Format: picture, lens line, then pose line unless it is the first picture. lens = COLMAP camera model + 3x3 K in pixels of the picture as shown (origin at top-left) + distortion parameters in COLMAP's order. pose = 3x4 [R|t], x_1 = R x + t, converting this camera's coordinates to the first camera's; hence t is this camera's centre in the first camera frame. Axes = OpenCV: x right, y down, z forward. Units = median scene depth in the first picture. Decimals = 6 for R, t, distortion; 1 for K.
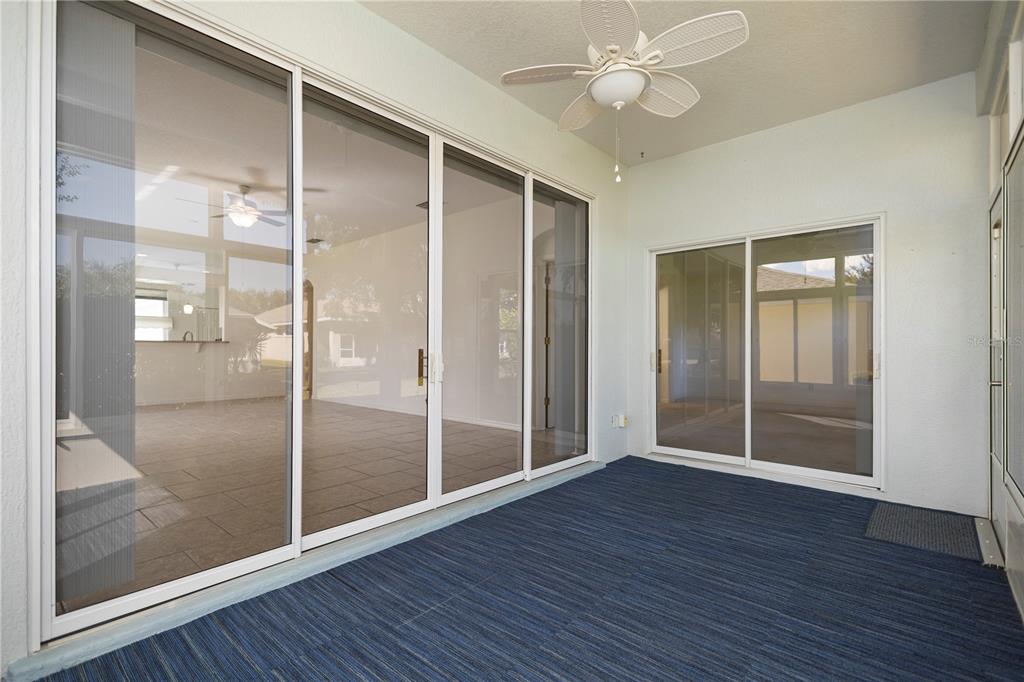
lens RADIAL K [[473.6, 0, 509.9], [0, 473.6, 342.4], [0, 0, 1]] dist [0.014592, -0.002717]
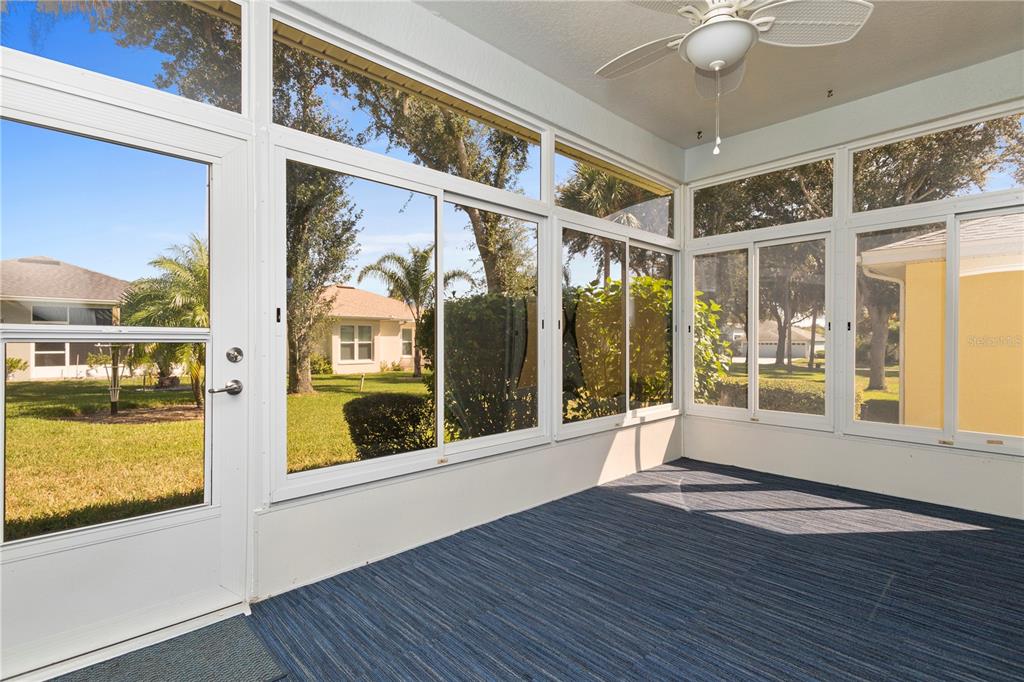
lens RADIAL K [[473.6, 0, 513.4], [0, 473.6, 340.7], [0, 0, 1]] dist [0.014592, -0.002717]
pose [[-0.995015, -0.004056, 0.099643, 0.548968], [-0.004307, 0.999988, -0.002307, 0.006412], [-0.099633, -0.002725, -0.995021, 2.055553]]
